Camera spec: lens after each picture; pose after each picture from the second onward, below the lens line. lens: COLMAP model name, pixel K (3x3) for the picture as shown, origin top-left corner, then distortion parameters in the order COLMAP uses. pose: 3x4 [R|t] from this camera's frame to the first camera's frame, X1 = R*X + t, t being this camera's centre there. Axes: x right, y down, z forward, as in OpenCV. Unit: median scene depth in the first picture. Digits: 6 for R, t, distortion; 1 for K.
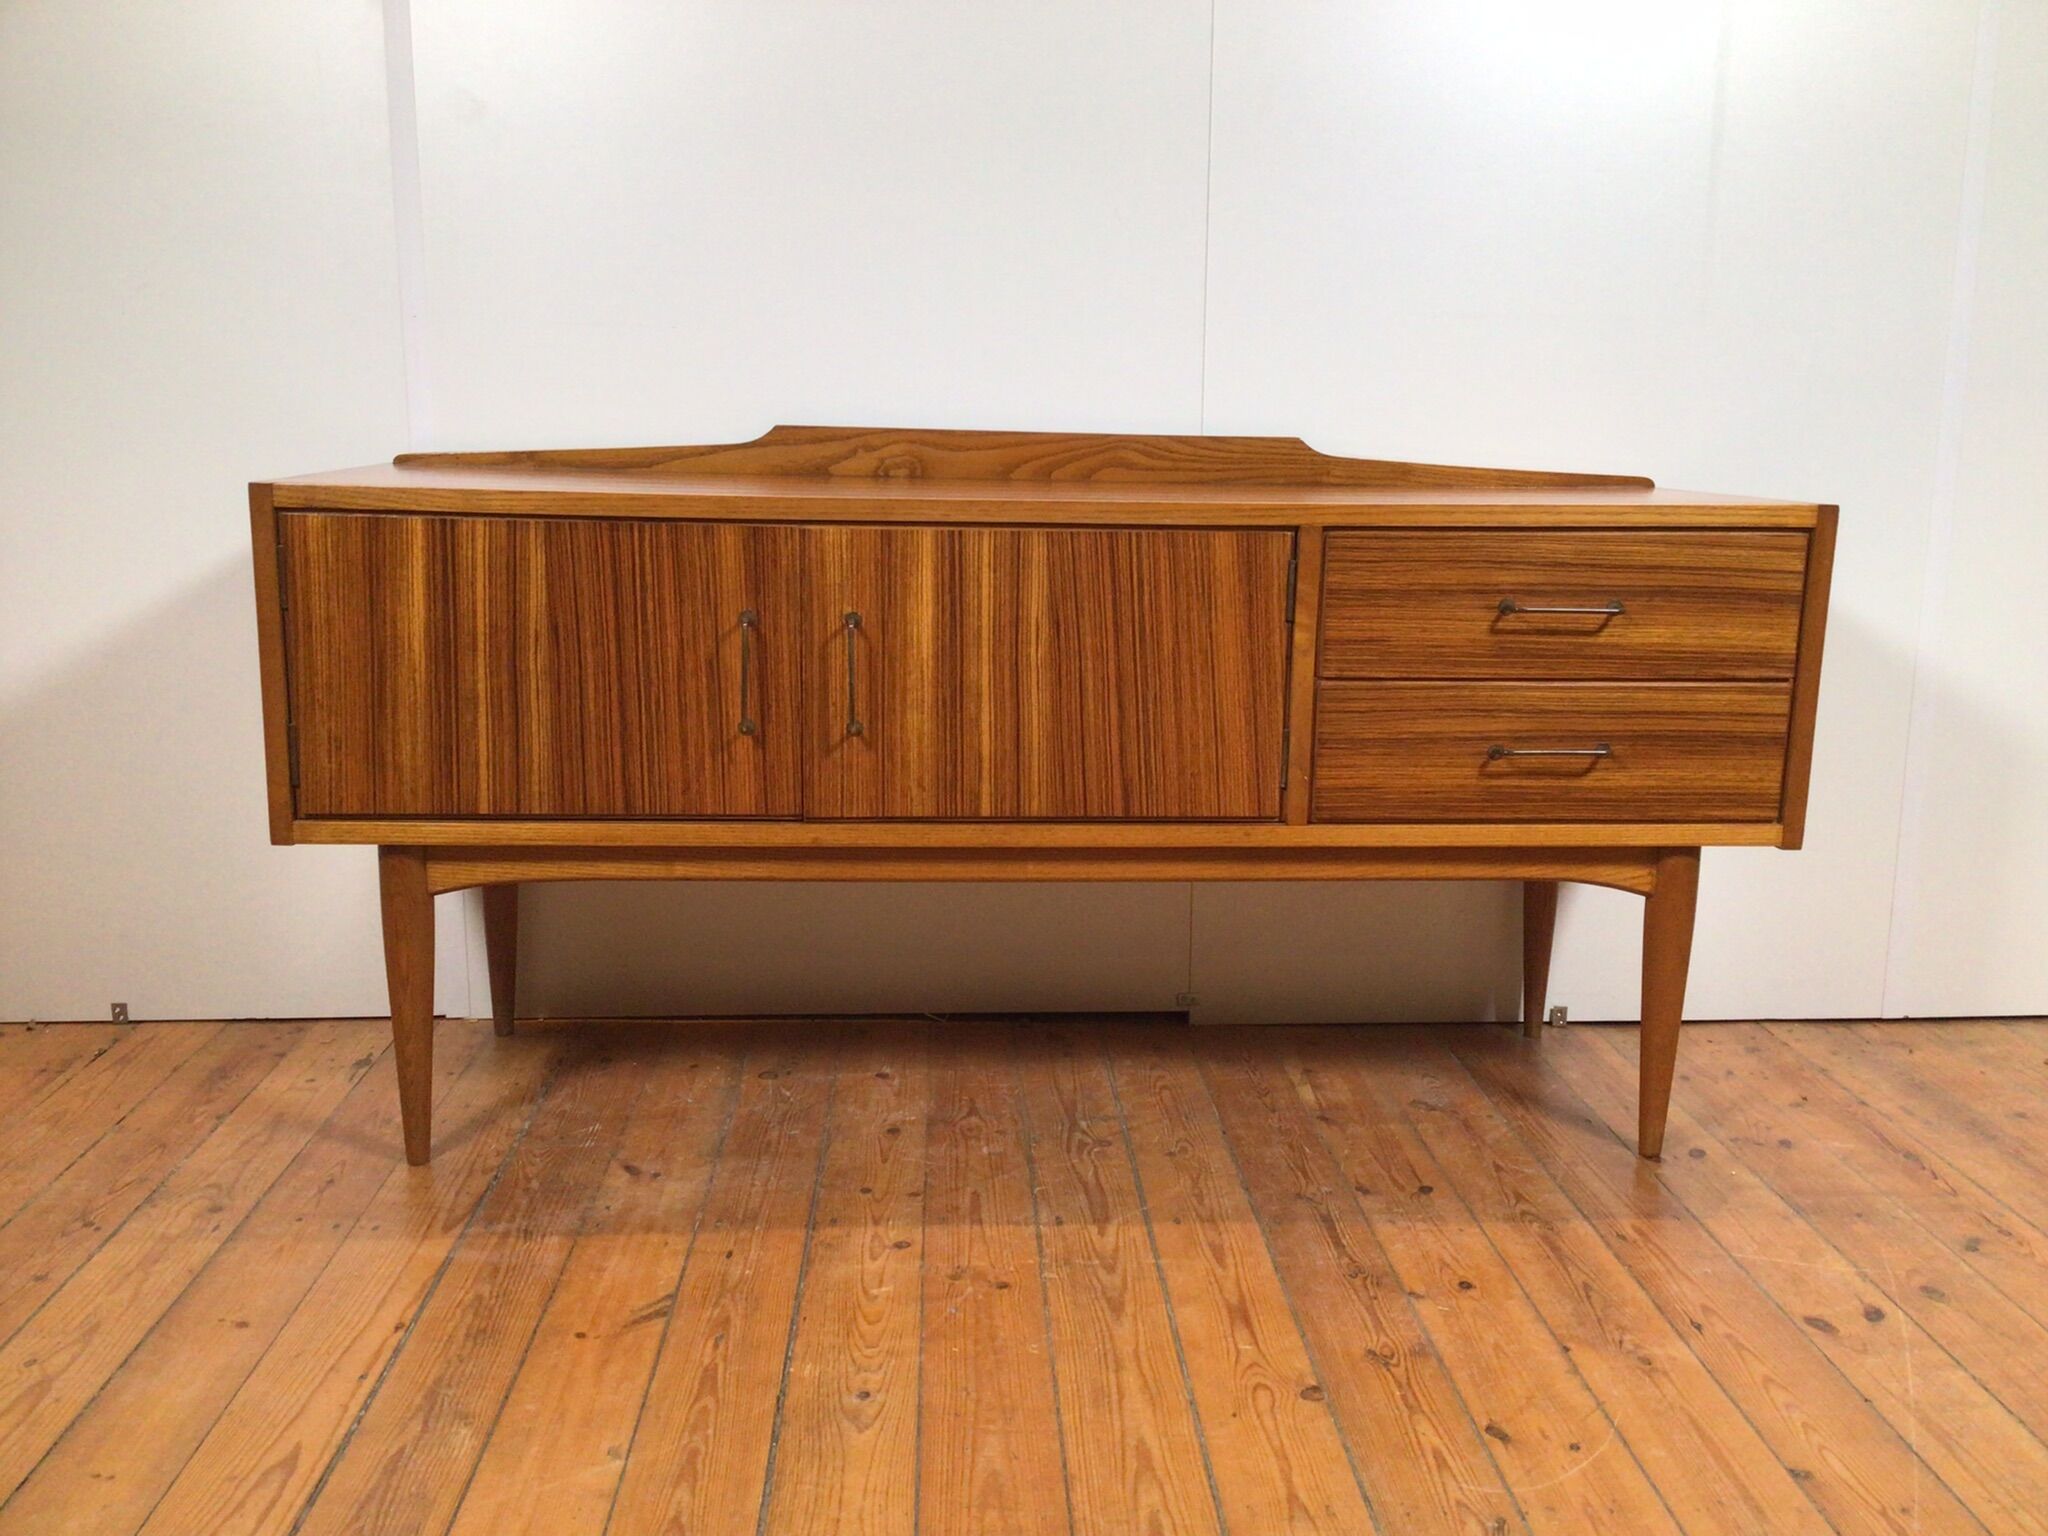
lens RADIAL K [[1824.7, 0, 1024.0], [0, 1824.7, 768.0], [0, 0, 1]] dist [0.145820, -0.282993]
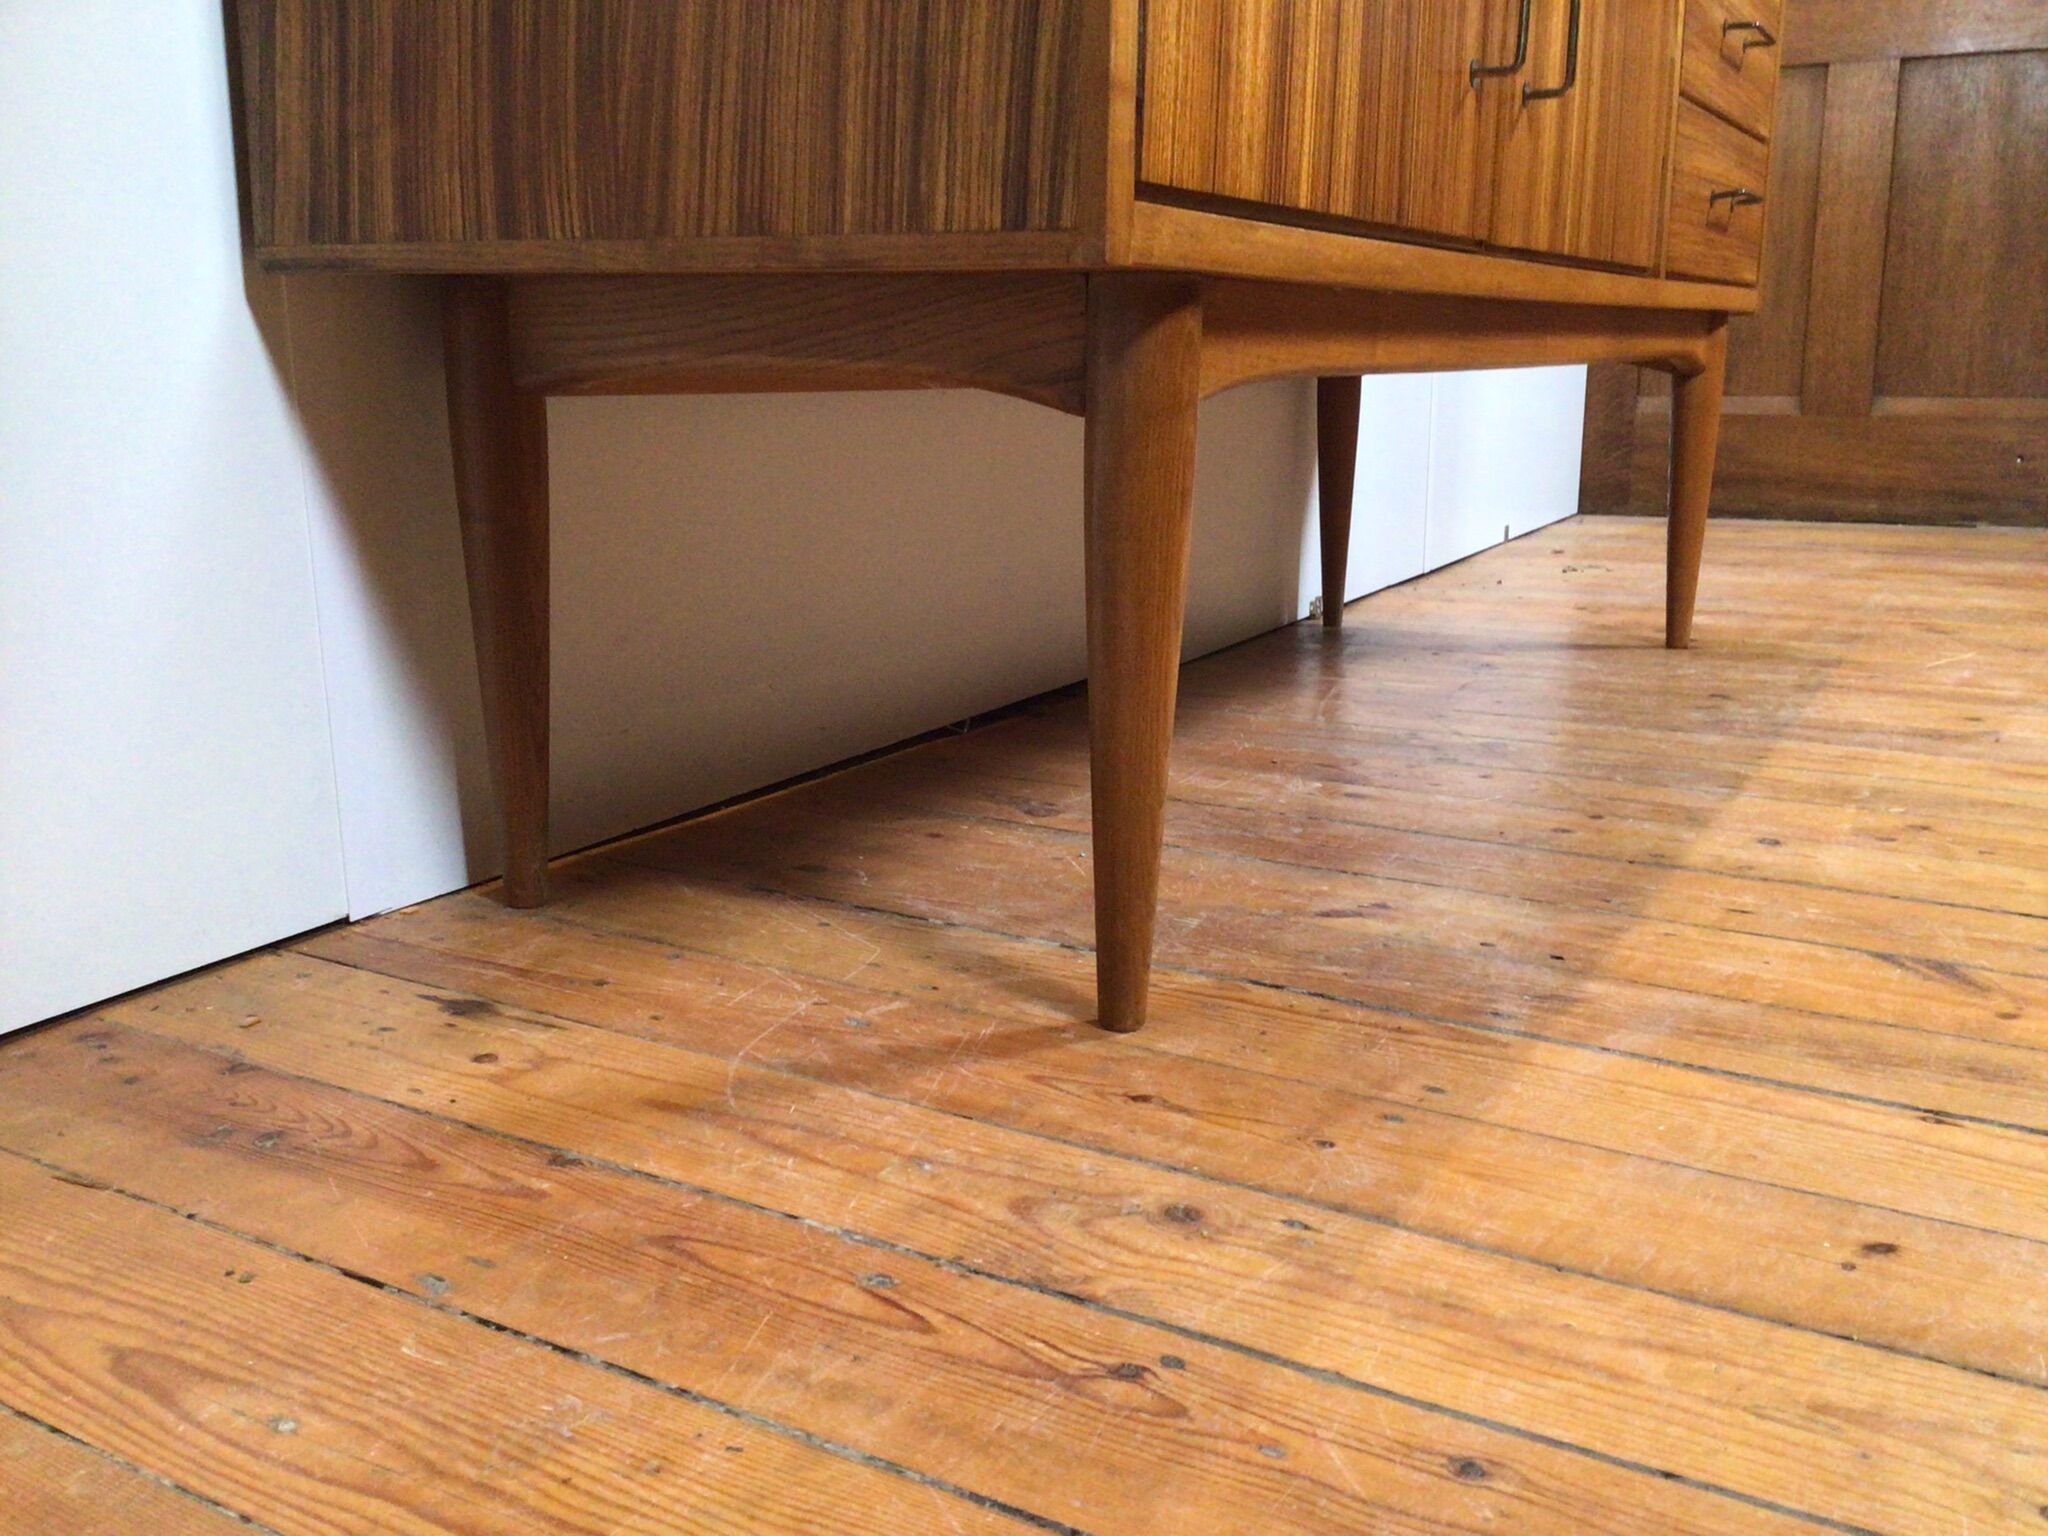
lens RADIAL K [[1848.9, 0, 1035.1], [0, 1848.9, 763.2], [0, 0, 1]] dist [0.131789, -0.244275]
pose [[0.534007, -0.199580, 0.821587, -0.761106], [0.170245, 0.977218, 0.126731, 0.092154], [-0.828163, 0.072195, 0.555819, 0.812122]]
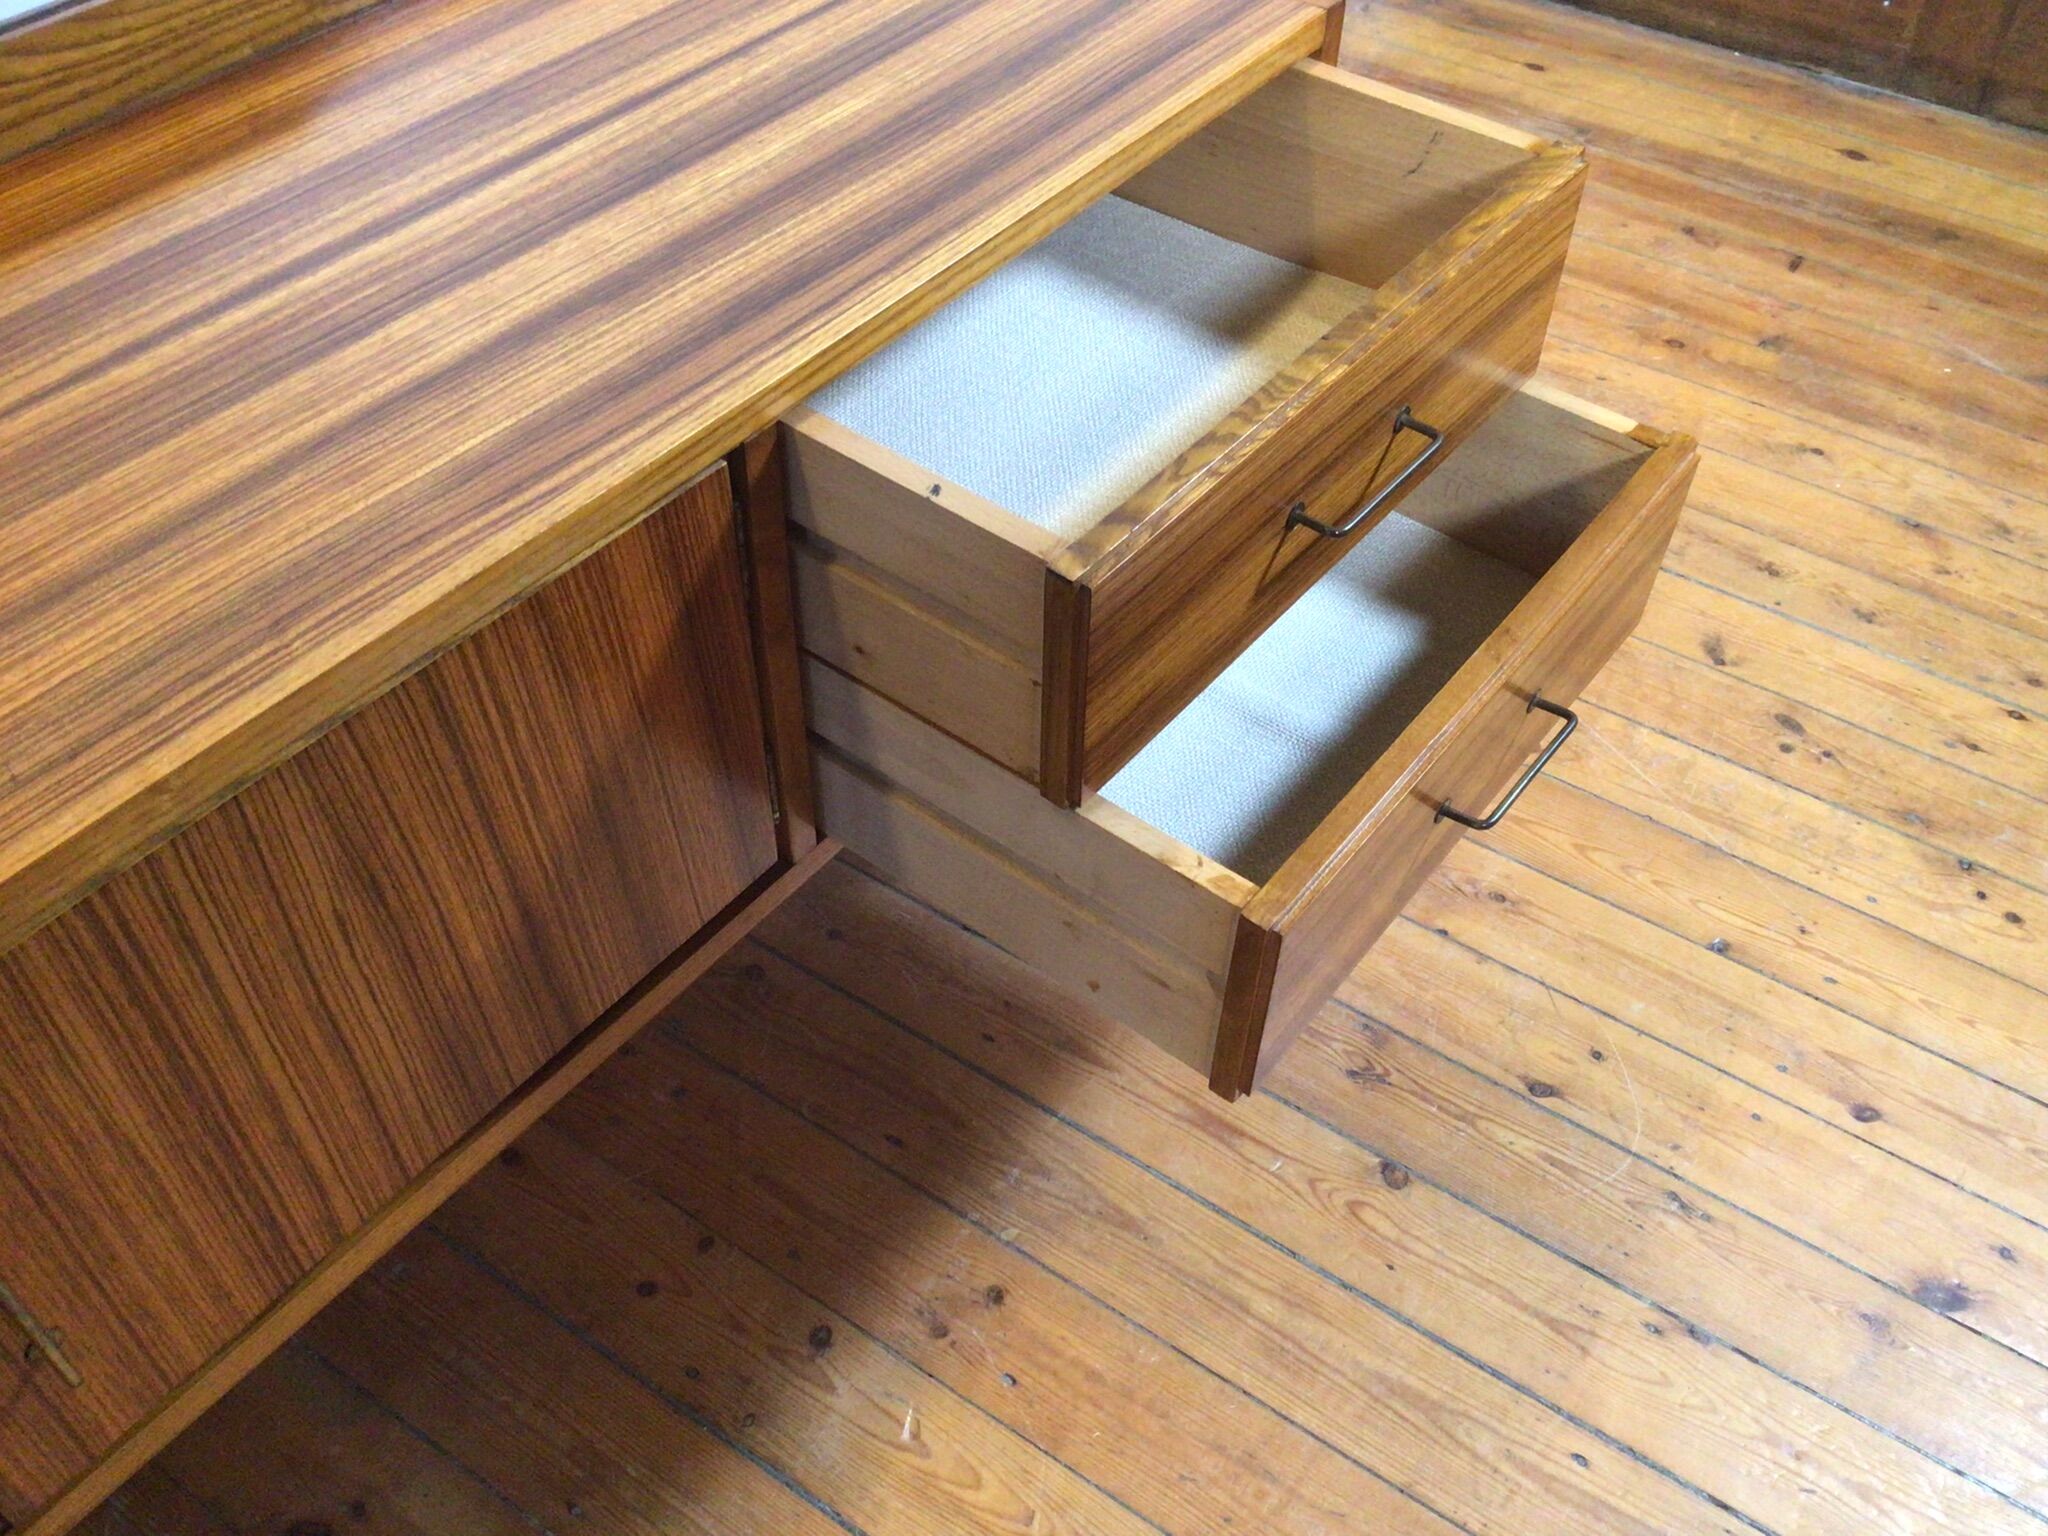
lens RADIAL K [[1844.1, 0, 1042.0], [0, 1844.1, 792.3], [0, 0, 1]] dist [0.090219, -0.156545]
pose [[0.593037, -0.589722, 0.548211, -0.280301], [0.143223, 0.747262, 0.648911, -0.350323], [-0.792334, -0.306312, 0.527616, 0.595474]]
